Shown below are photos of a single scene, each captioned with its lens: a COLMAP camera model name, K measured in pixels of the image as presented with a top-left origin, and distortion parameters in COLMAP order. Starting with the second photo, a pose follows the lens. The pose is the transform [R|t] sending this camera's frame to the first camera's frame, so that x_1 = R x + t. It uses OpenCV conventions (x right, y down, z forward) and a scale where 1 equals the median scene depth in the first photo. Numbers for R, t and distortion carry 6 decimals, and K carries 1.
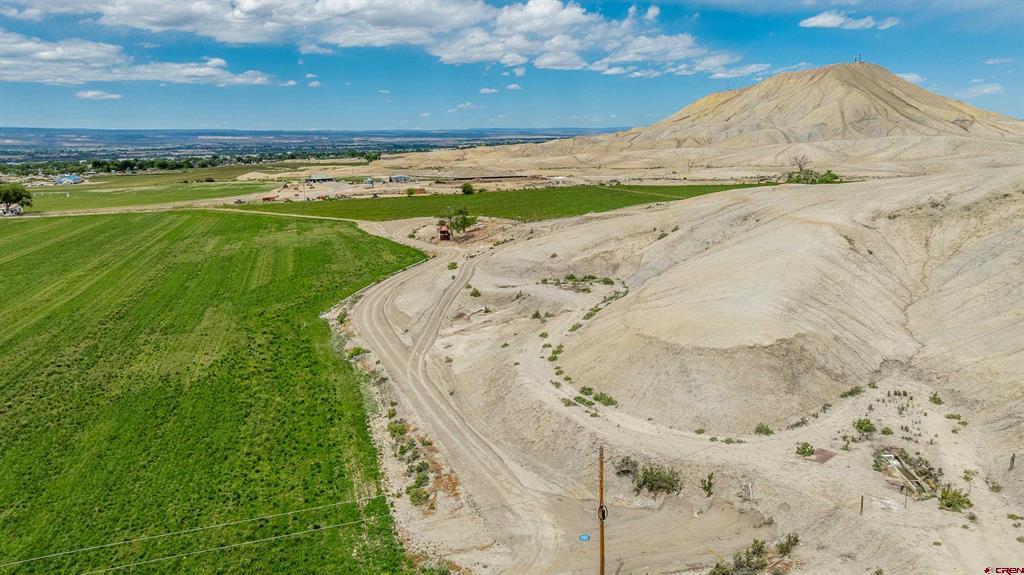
lens RADIAL K [[729.5, 0, 508.8], [0, 729.5, 288.3], [0, 0, 1]] dist [-0.033096, 0.025607]
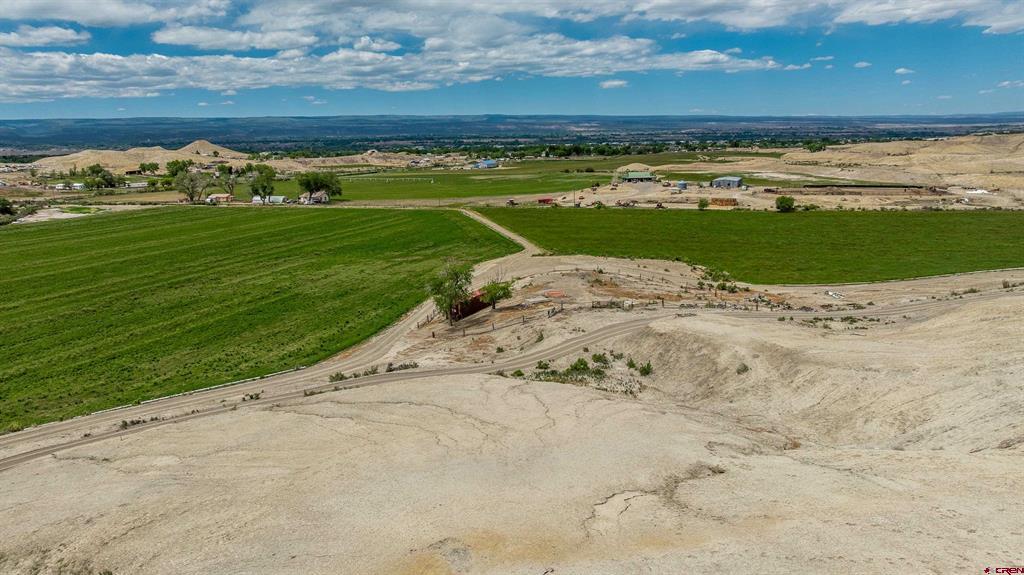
lens RADIAL K [[731.4, 0, 508.8], [0, 731.4, 288.4], [0, 0, 1]] dist [-0.053049, 0.070139]
pose [[0.801079, 0.128477, -0.584608, 0.057821], [-0.117803, 0.991431, 0.056459, -0.026514], [0.586852, 0.023640, 0.809349, 0.119559]]
